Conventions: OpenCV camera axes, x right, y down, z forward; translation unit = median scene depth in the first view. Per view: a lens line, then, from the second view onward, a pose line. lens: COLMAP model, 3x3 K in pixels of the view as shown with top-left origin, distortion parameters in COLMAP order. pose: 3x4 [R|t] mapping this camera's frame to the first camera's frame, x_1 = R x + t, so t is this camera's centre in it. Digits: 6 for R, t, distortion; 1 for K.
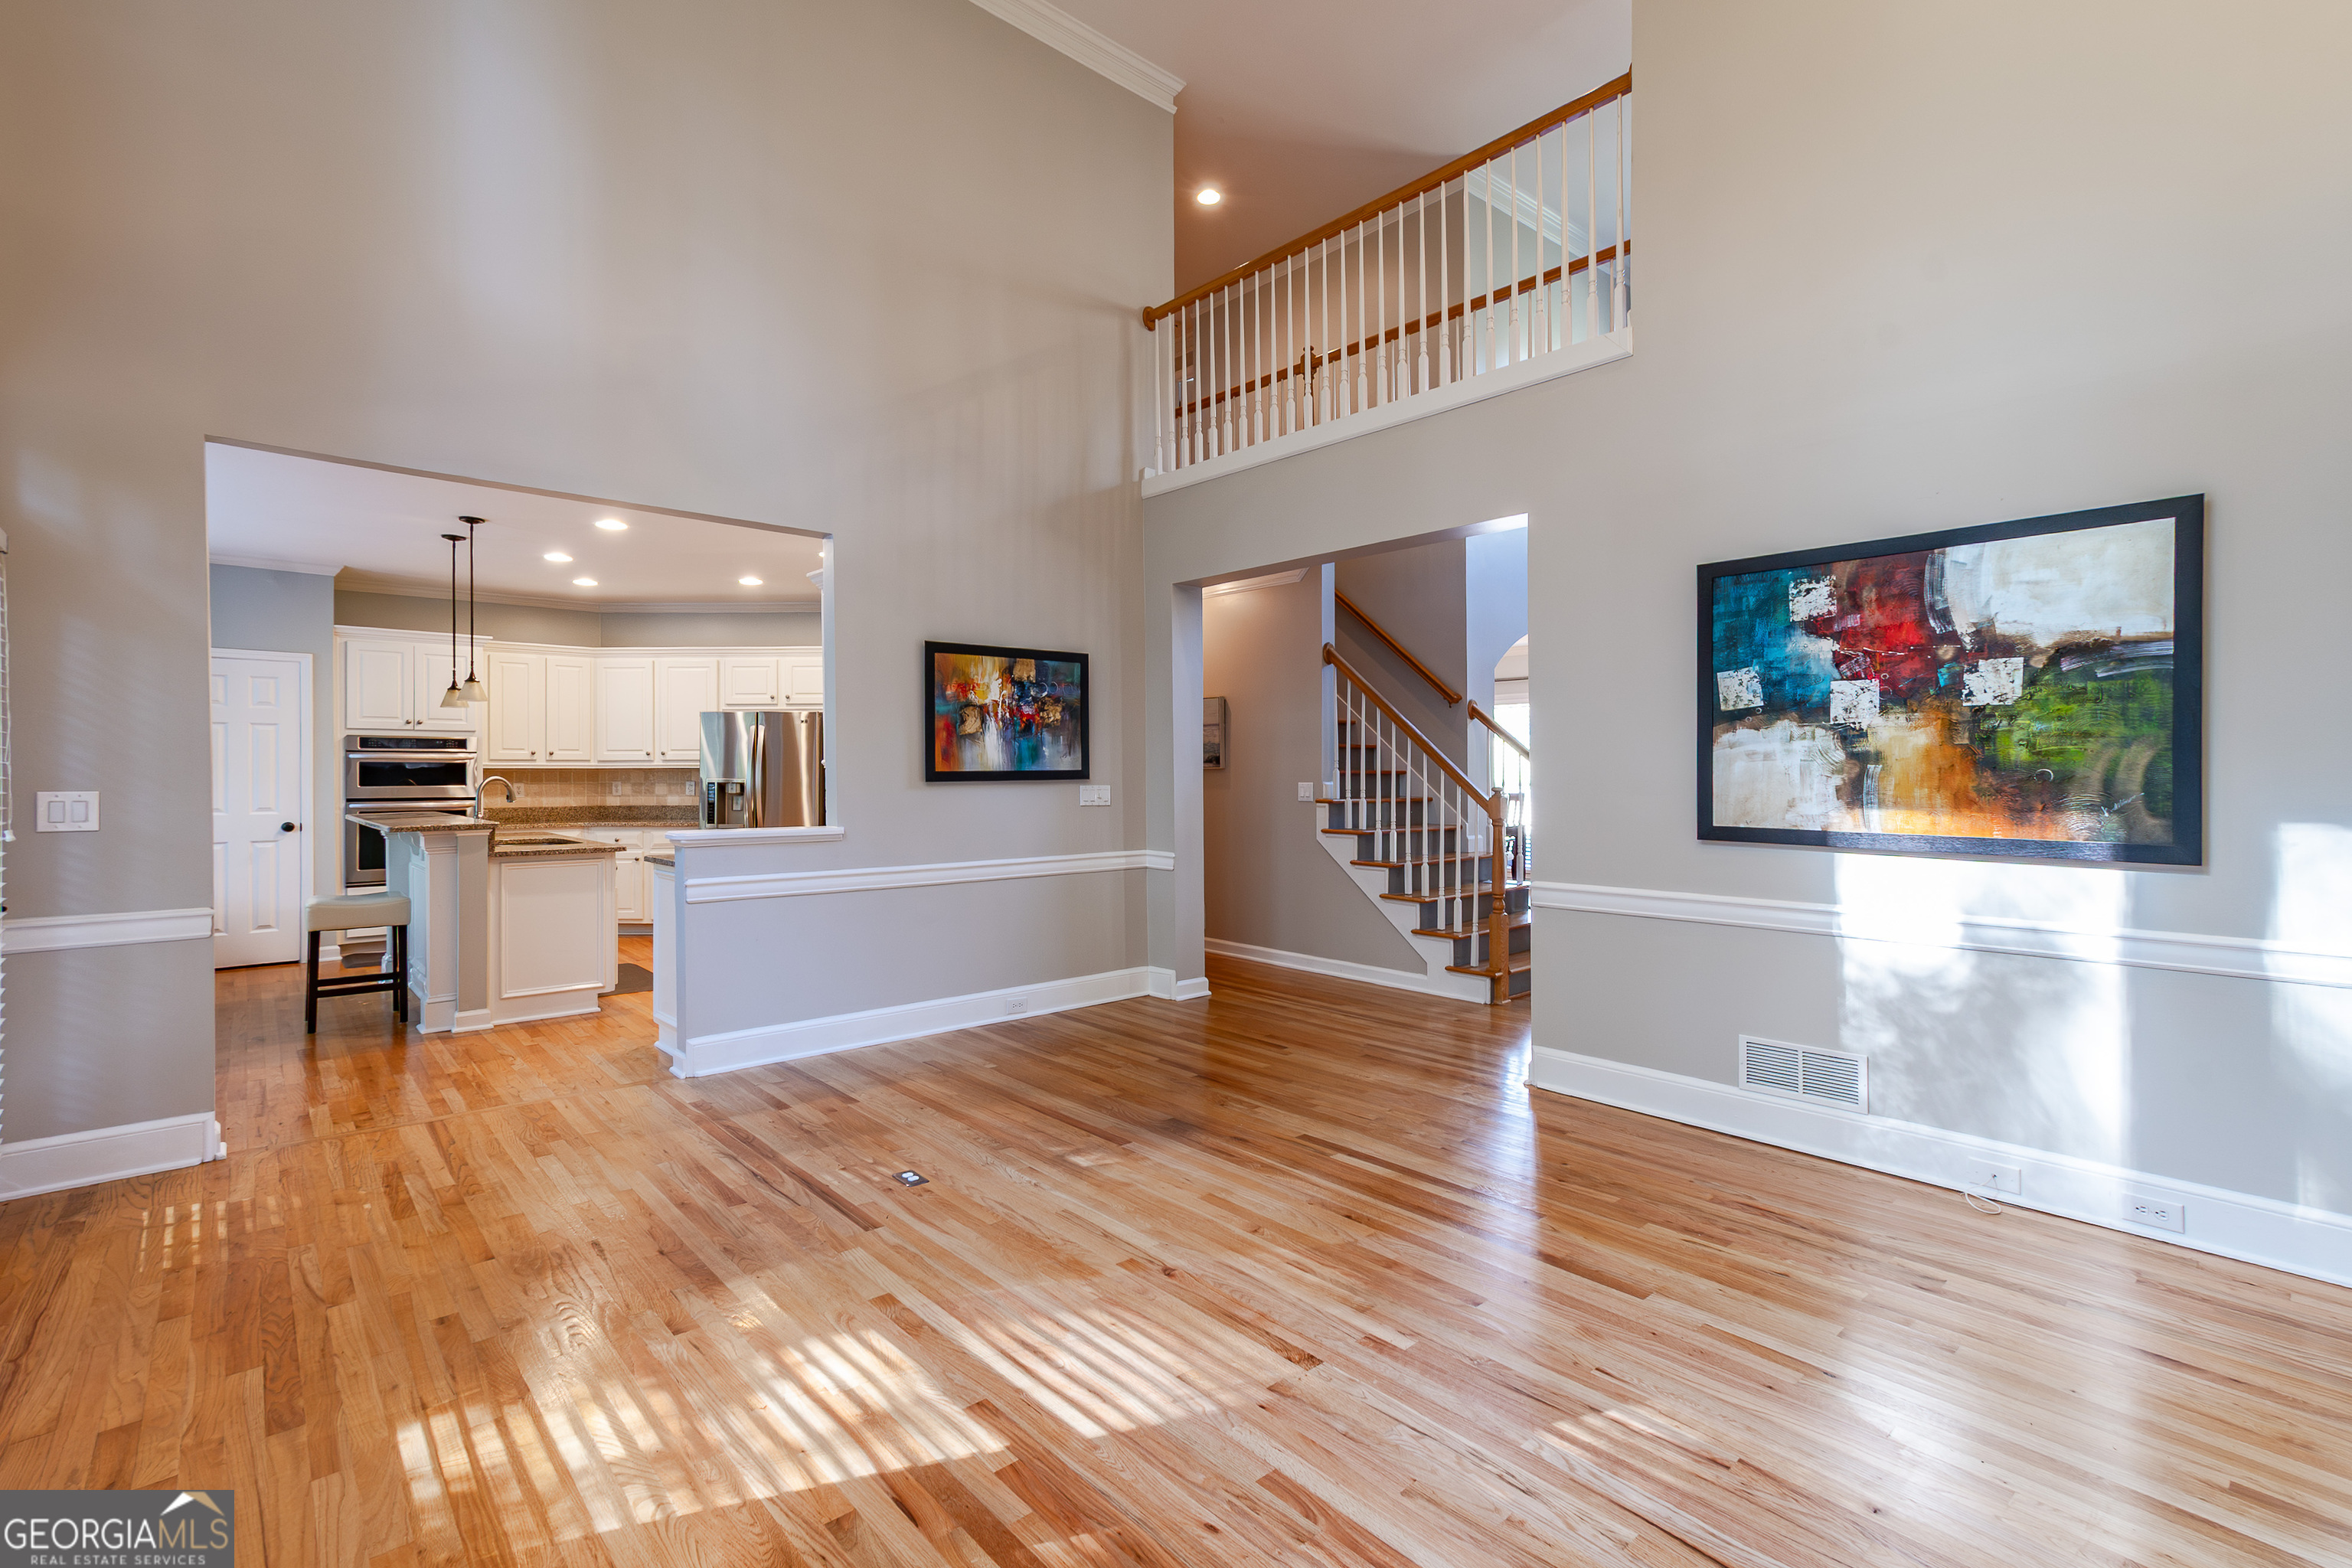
lens RADIAL K [[1069.1, 0, 1164.2], [0, 1069.1, 783.3], [0, 0, 1]] dist [0.007049, 0.011851]
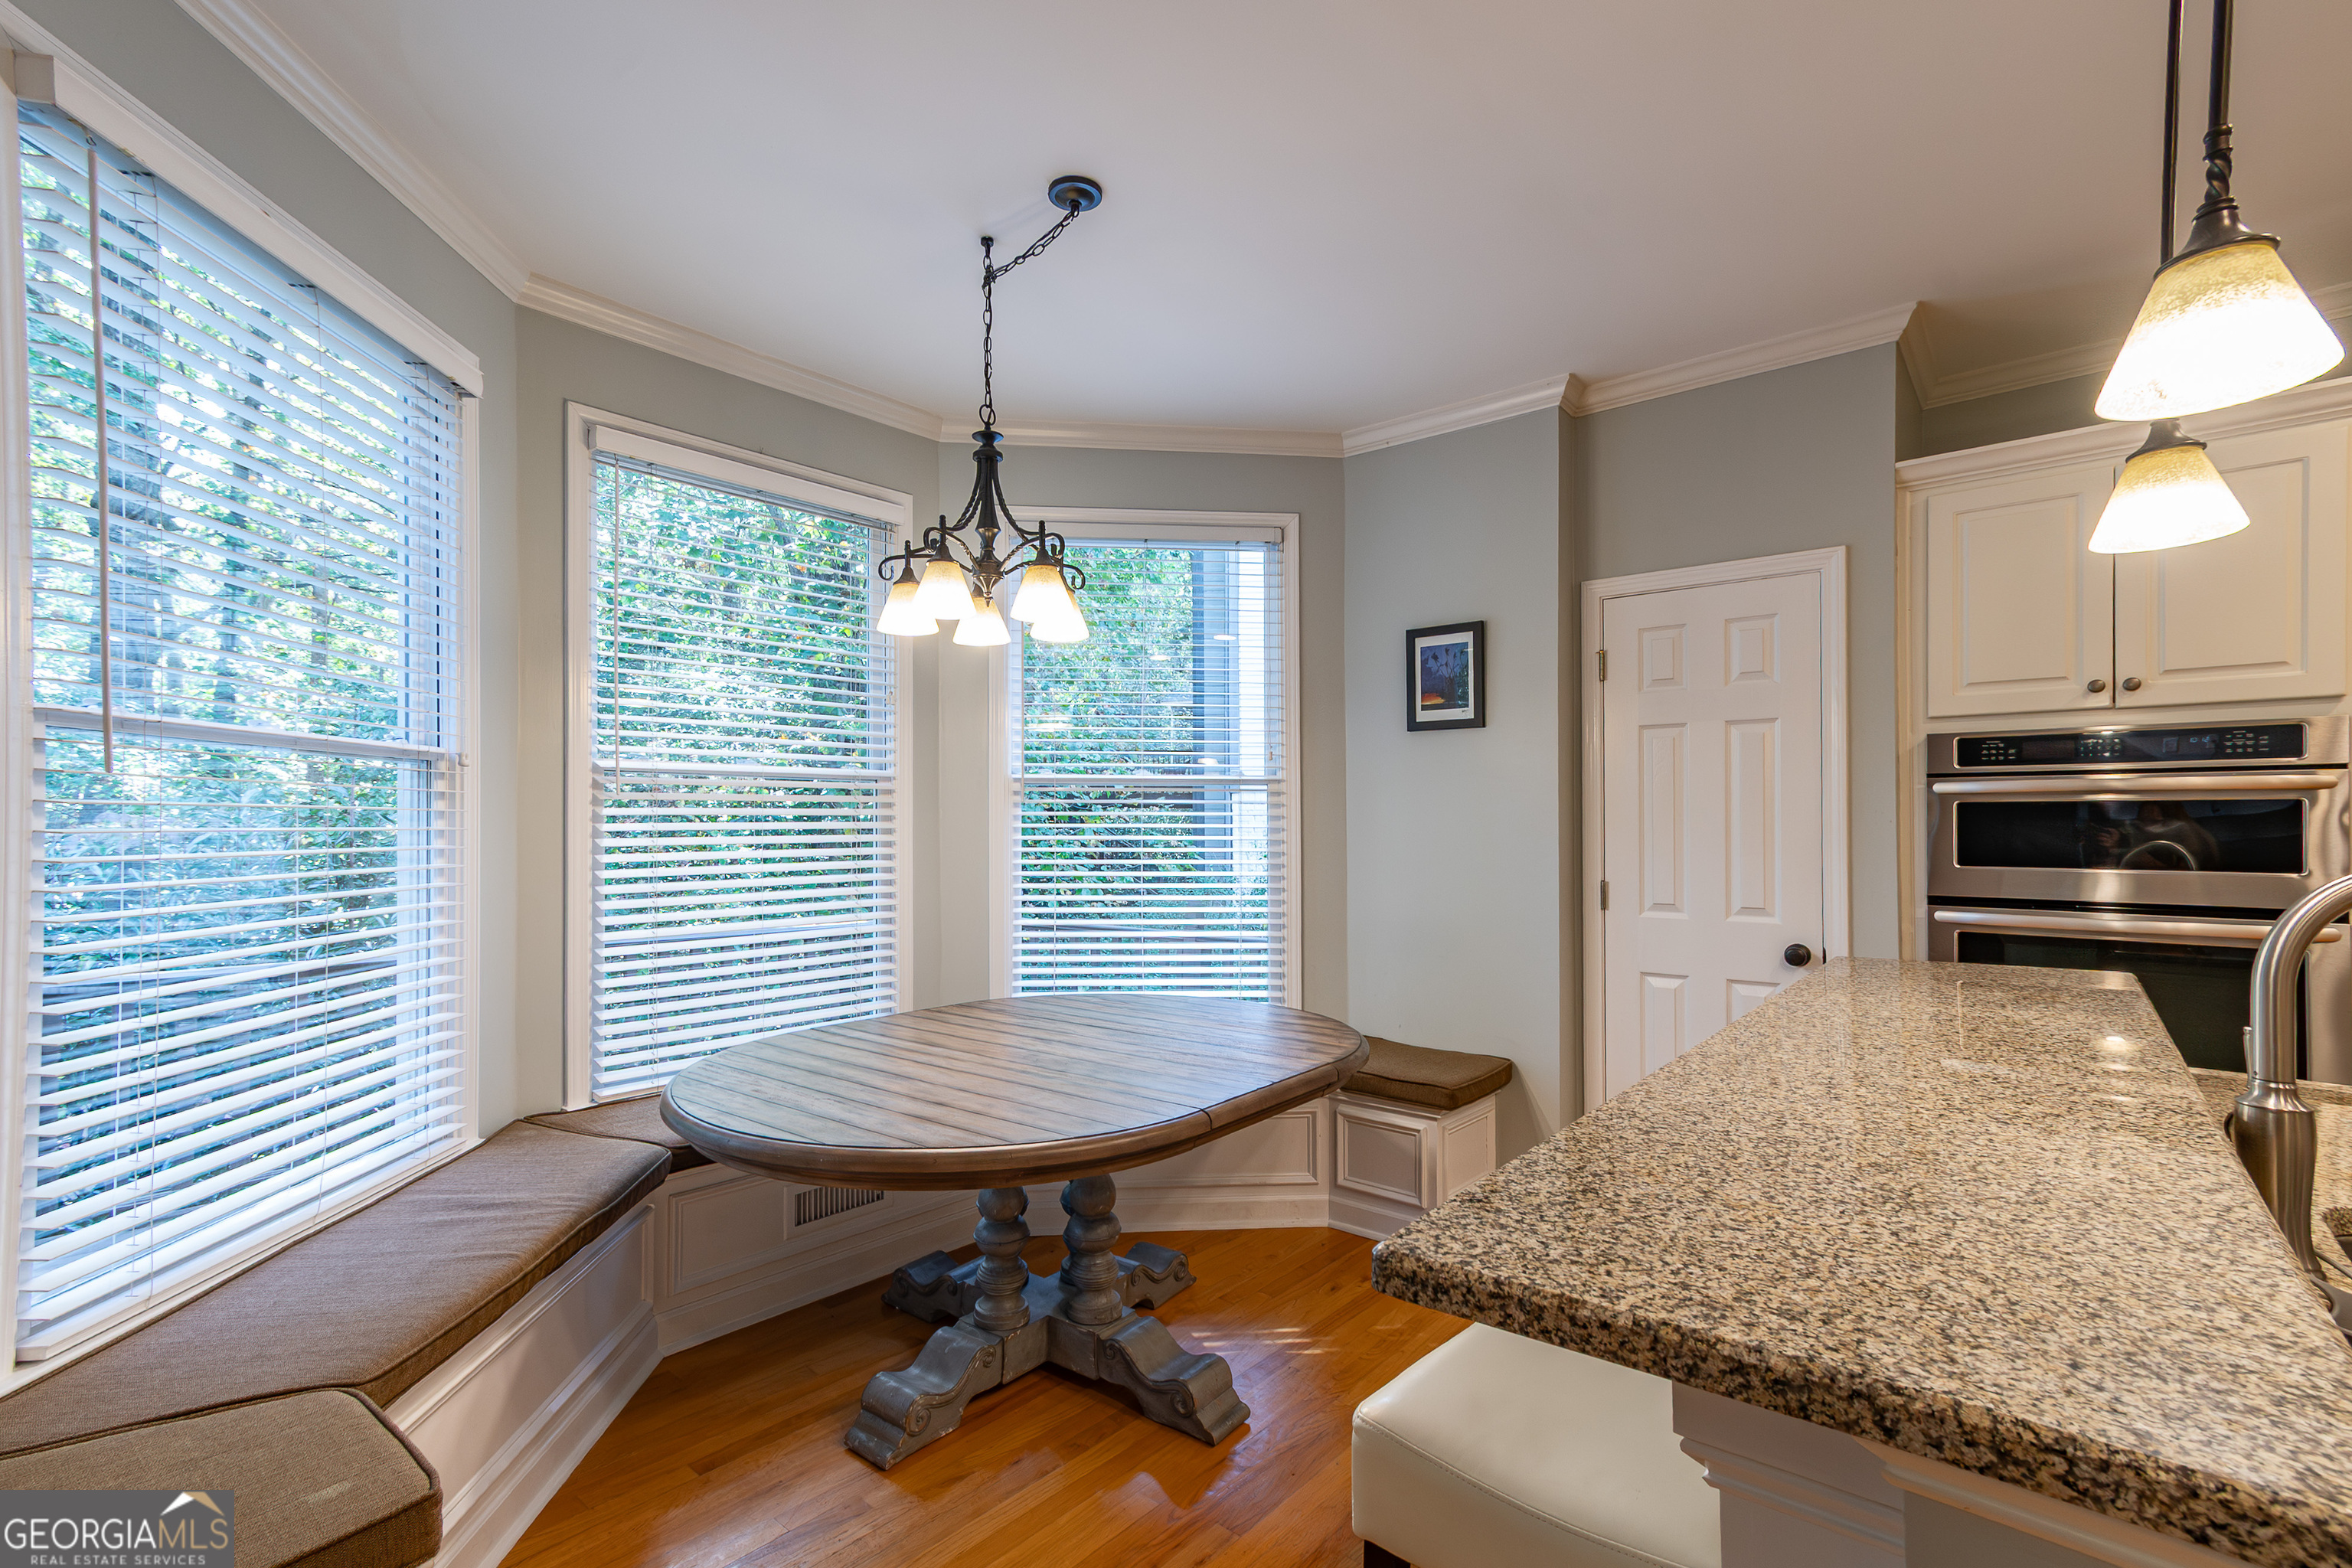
lens RADIAL K [[1069.1, 0, 1150.9], [0, 1069.1, 810.4], [0, 0, 1]] dist [0.007049, 0.011851]
pose [[0.149550, -0.009921, -0.988704, -0.657219], [-0.013286, 0.999839, -0.012042, -0.012826], [0.988665, 0.014937, 0.149394, 1.062120]]
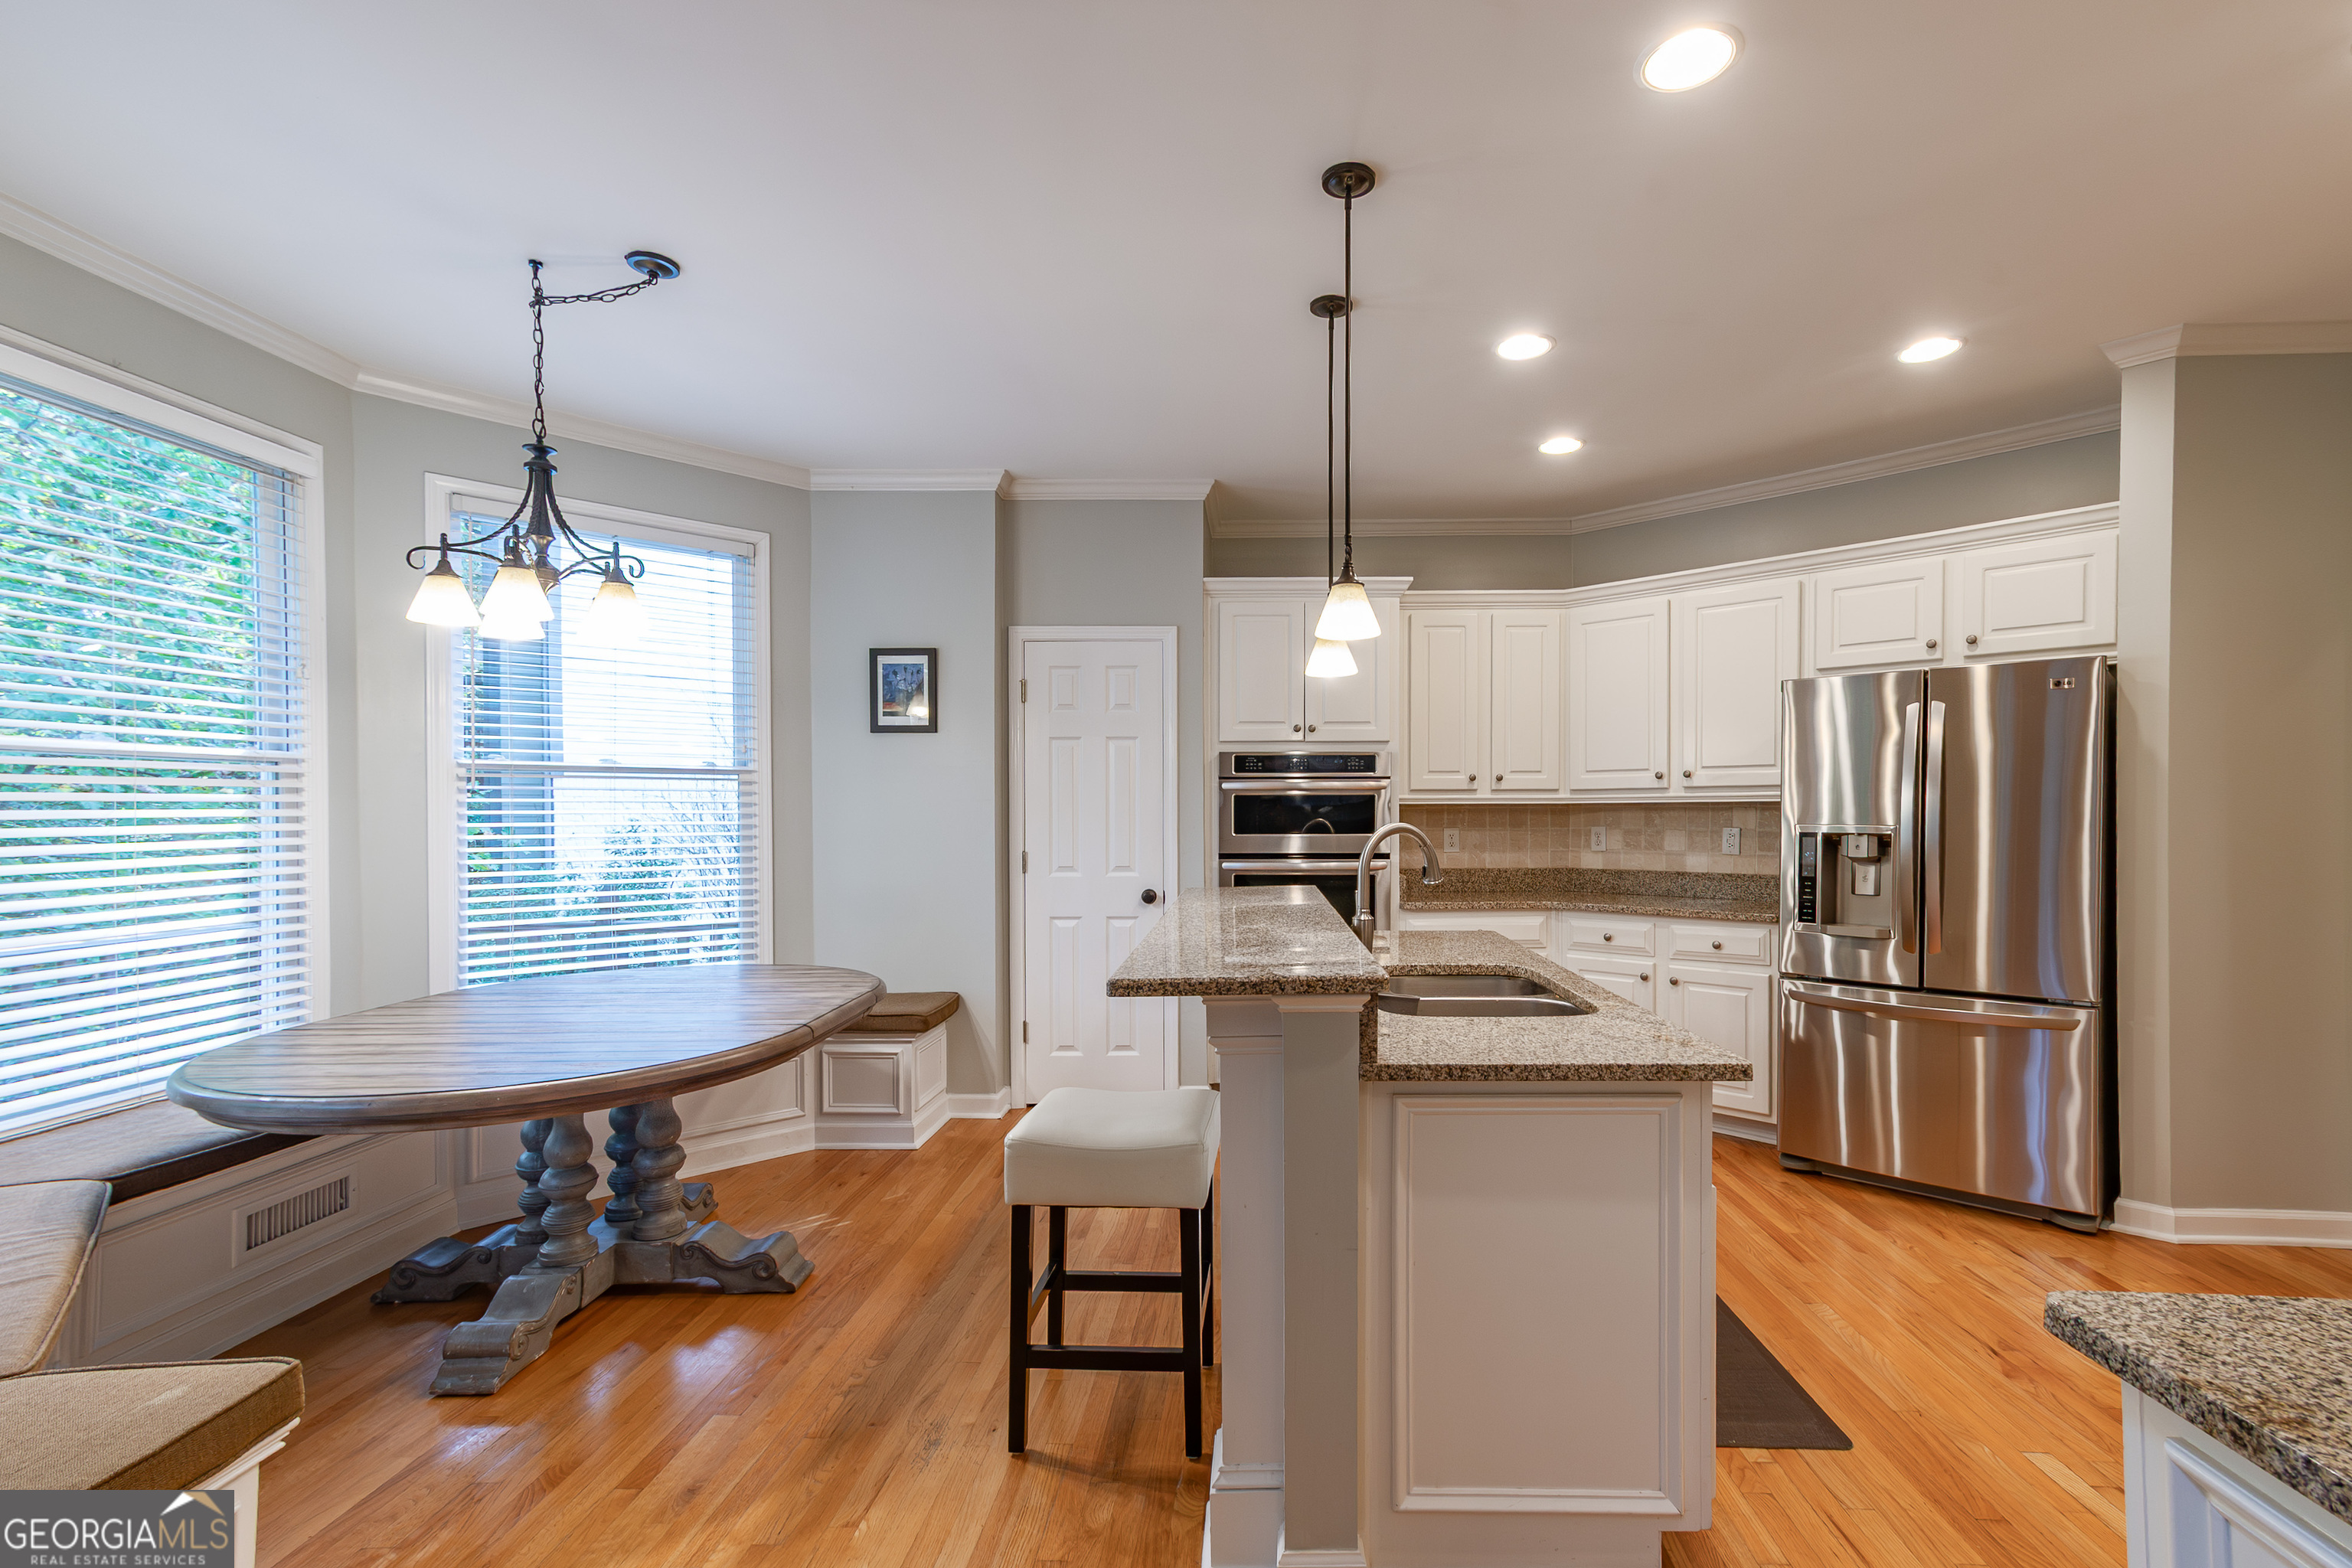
lens RADIAL K [[1069.1, 0, 1234.3], [0, 1069.1, 825.3], [0, 0, 1]] dist [0.007049, 0.011851]
pose [[0.736678, 0.009799, -0.676173, -0.520177], [-0.006821, 0.999952, 0.007061, -0.009830], [0.676210, -0.000590, 0.736709, 0.871290]]
